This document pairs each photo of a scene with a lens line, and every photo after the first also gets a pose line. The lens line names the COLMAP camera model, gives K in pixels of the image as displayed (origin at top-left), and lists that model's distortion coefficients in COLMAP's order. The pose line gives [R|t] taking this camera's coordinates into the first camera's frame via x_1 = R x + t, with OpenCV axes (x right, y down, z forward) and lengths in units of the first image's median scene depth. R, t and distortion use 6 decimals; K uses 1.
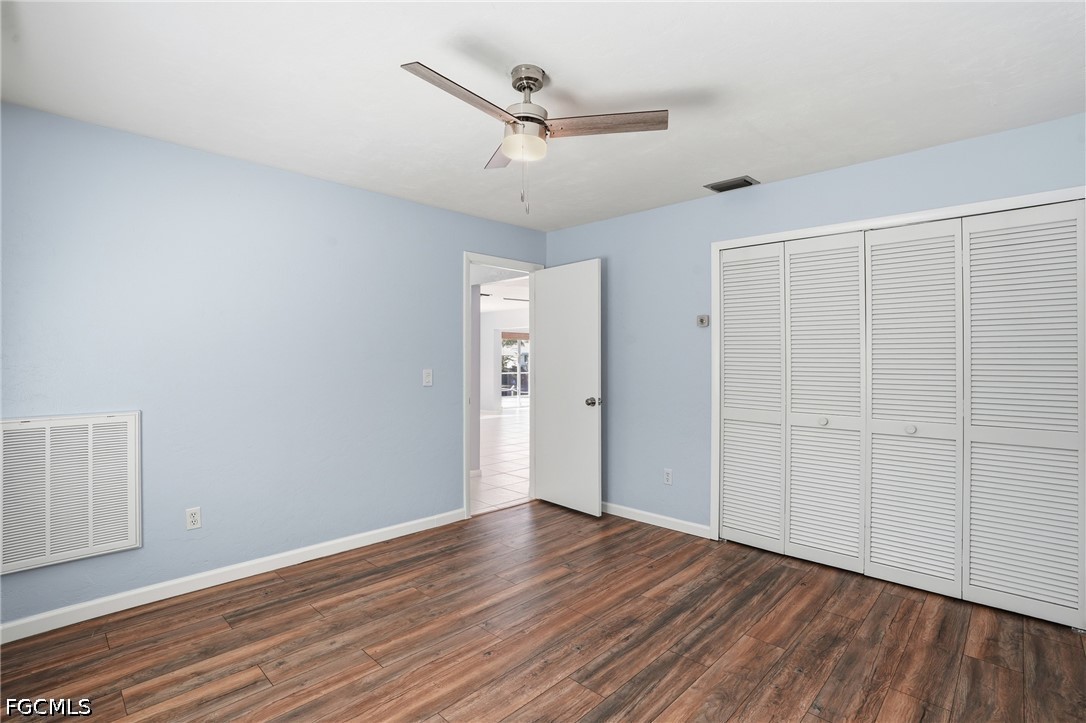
lens RADIAL K [[505.7, 0, 539.3], [0, 505.7, 357.8], [0, 0, 1]] dist [-0.058145, 0.016396]
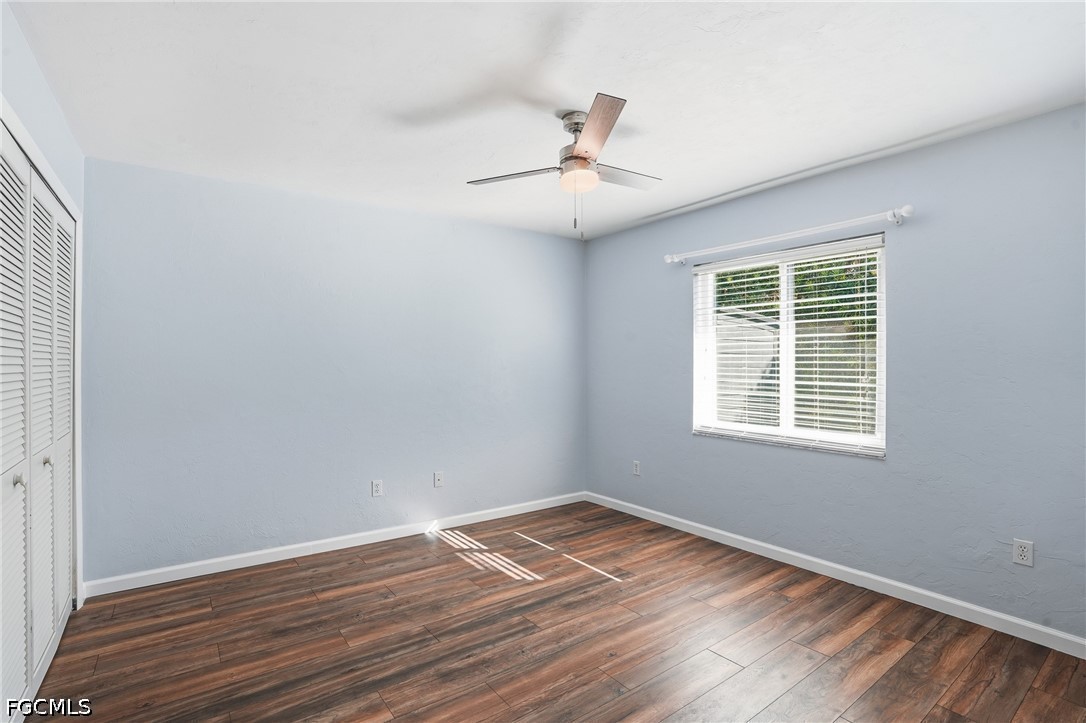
lens RADIAL K [[505.7, 0, 548.4], [0, 505.7, 360.4], [0, 0, 1]] dist [-0.058145, 0.016396]
pose [[-0.988617, -0.001970, 0.150438, -0.124298], [-0.003019, 0.999973, -0.006746, -0.002129], [-0.150421, -0.007123, -0.988596, 2.010537]]
